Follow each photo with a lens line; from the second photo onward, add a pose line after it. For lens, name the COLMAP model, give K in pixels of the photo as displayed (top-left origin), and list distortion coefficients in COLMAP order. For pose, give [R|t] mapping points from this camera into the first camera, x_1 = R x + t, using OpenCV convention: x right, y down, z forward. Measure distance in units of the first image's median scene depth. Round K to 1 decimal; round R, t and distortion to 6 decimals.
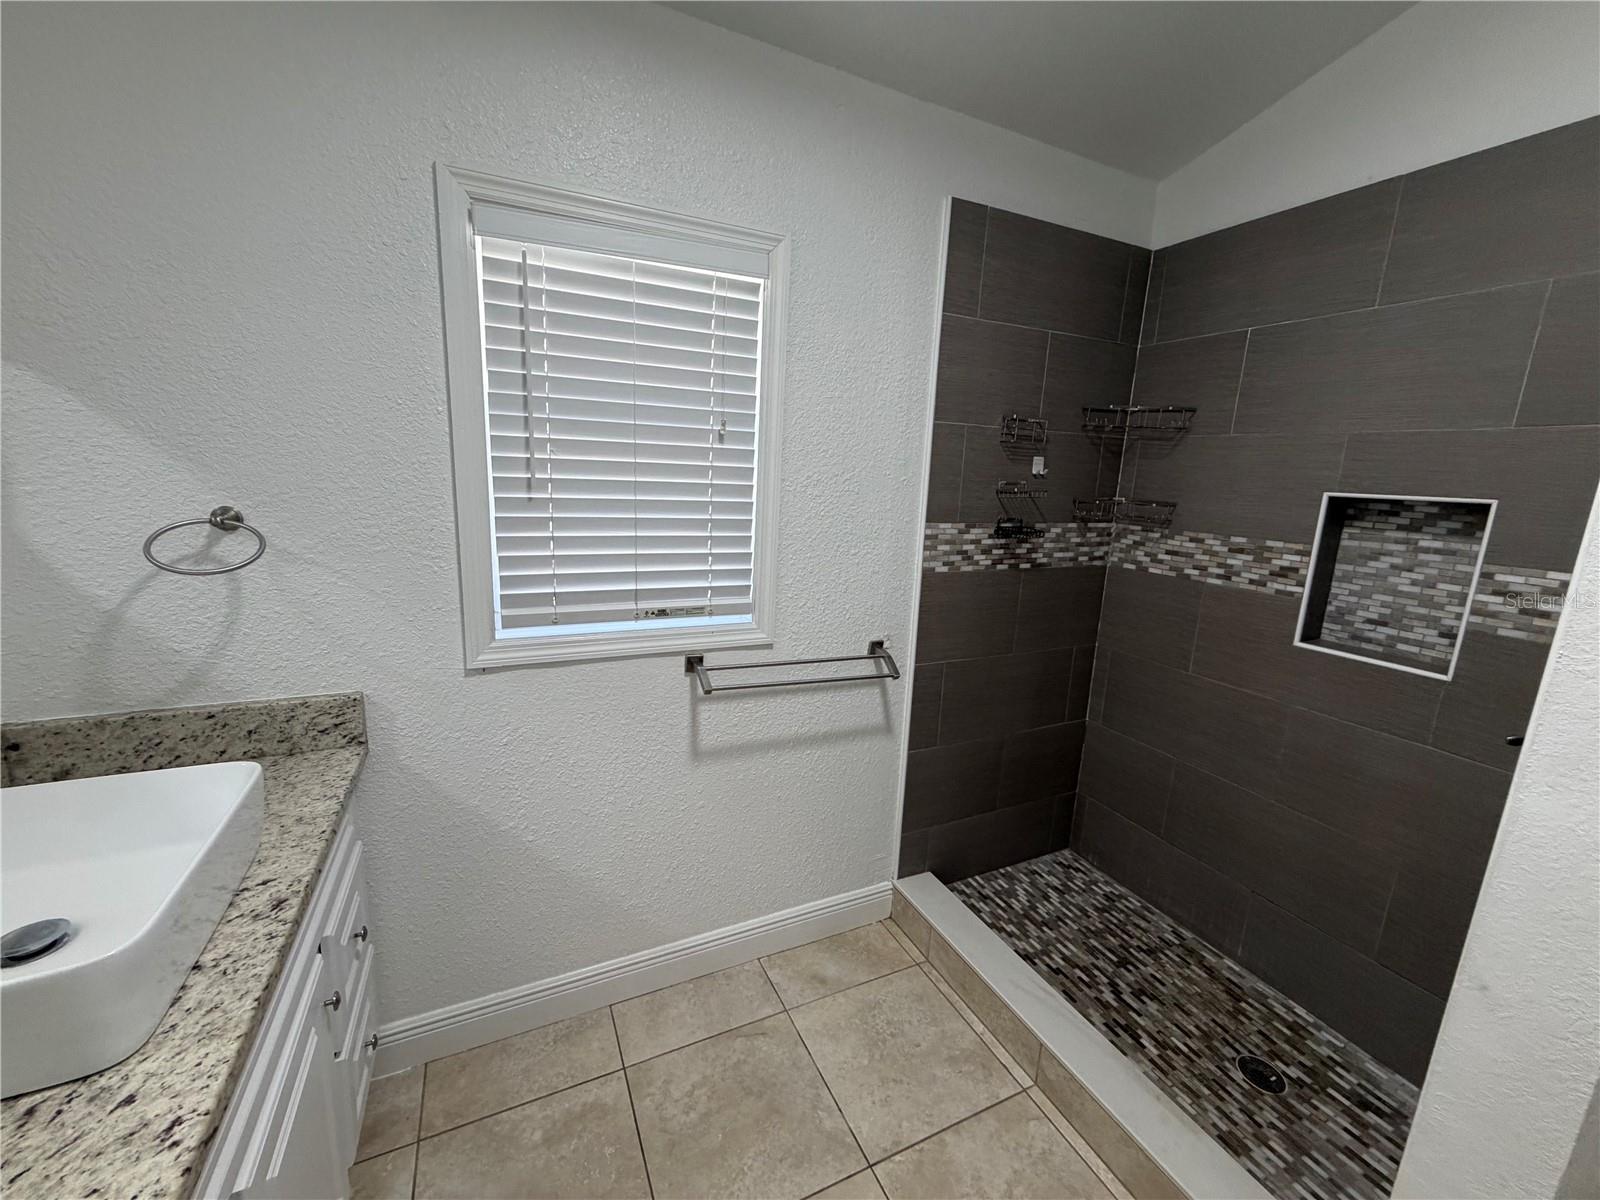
lens RADIAL K [[637.6, 0, 797.3], [0, 637.6, 601.3], [0, 0, 1]] dist [0.001568, 0.000035]
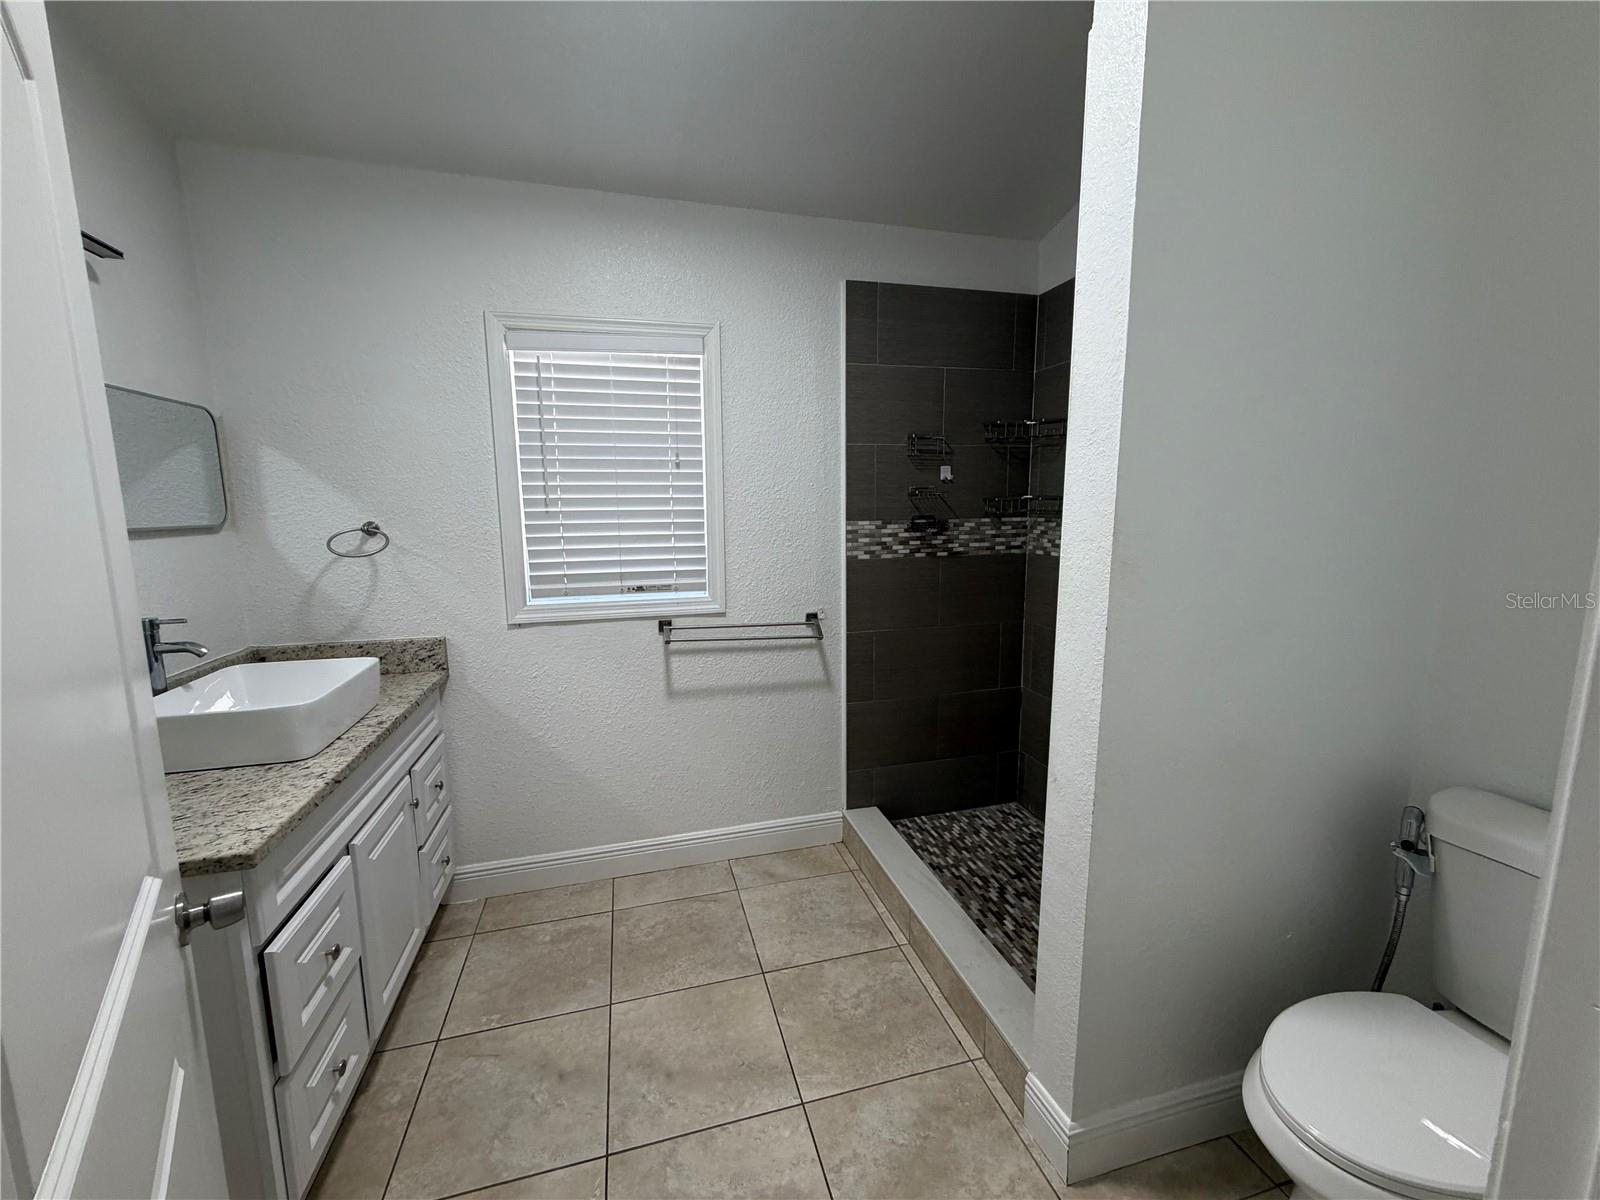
lens RADIAL K [[637.6, 0, 797.3], [0, 637.6, 601.3], [0, 0, 1]] dist [0.001568, 0.000035]
pose [[0.983319, -0.024933, -0.180170, 0.353354], [0.014991, 0.998300, -0.056332, 0.119127], [0.181268, 0.052691, 0.982021, -0.304612]]
